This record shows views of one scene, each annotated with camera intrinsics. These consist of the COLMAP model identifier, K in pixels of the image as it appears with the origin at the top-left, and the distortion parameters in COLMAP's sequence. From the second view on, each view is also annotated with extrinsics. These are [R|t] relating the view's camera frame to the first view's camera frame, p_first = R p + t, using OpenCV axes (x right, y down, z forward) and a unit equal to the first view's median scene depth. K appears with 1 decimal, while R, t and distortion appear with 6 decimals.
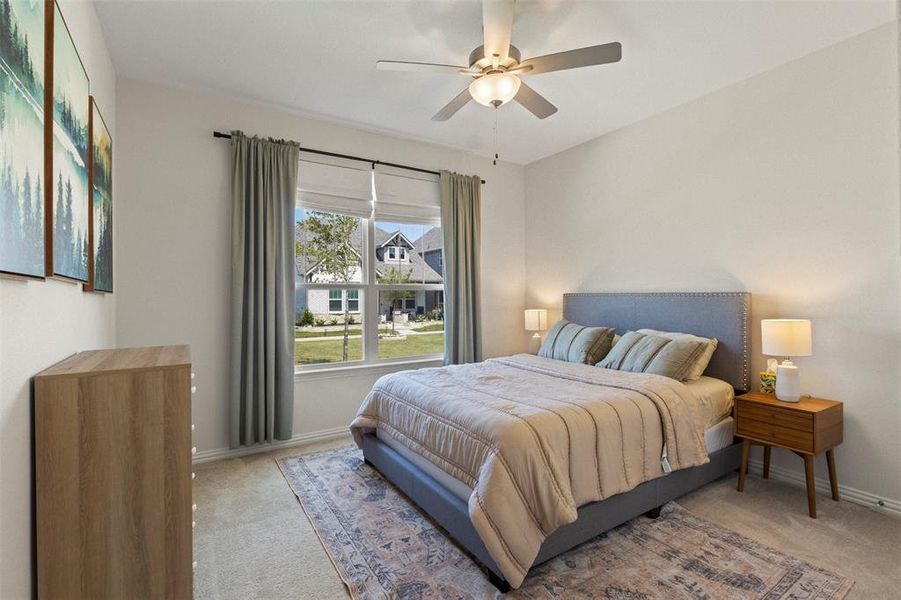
lens RADIAL K [[417.2, 0, 445.5], [0, 417.2, 296.6], [0, 0, 1]] dist [0.001689, 0.001503]
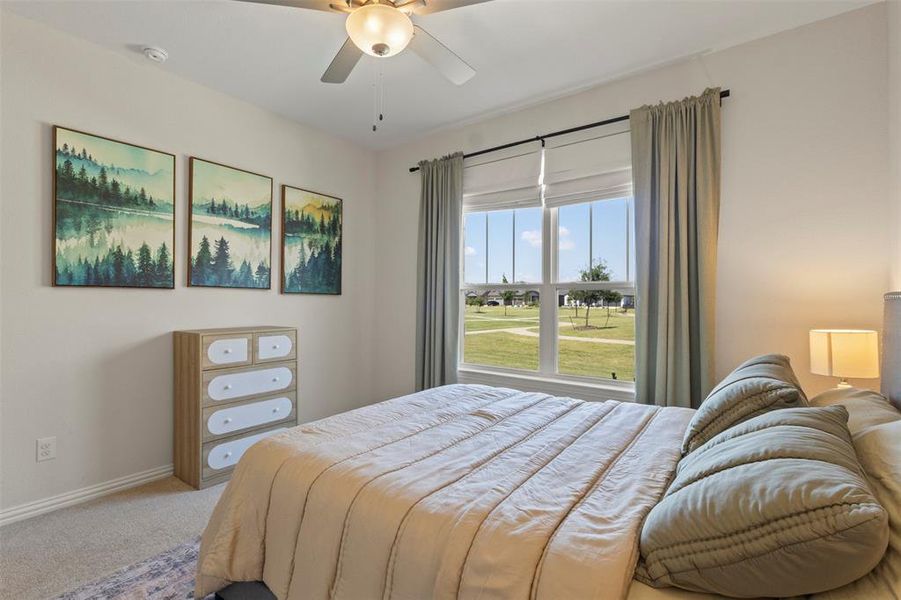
lens RADIAL K [[417.2, 0, 445.5], [0, 417.2, 296.6], [0, 0, 1]] dist [0.001689, 0.001503]
pose [[0.362292, 0.002209, -0.932062, 0.600707], [-0.003246, 0.999994, 0.001109, -0.002449], [0.932059, 0.002624, 0.362297, 0.562533]]
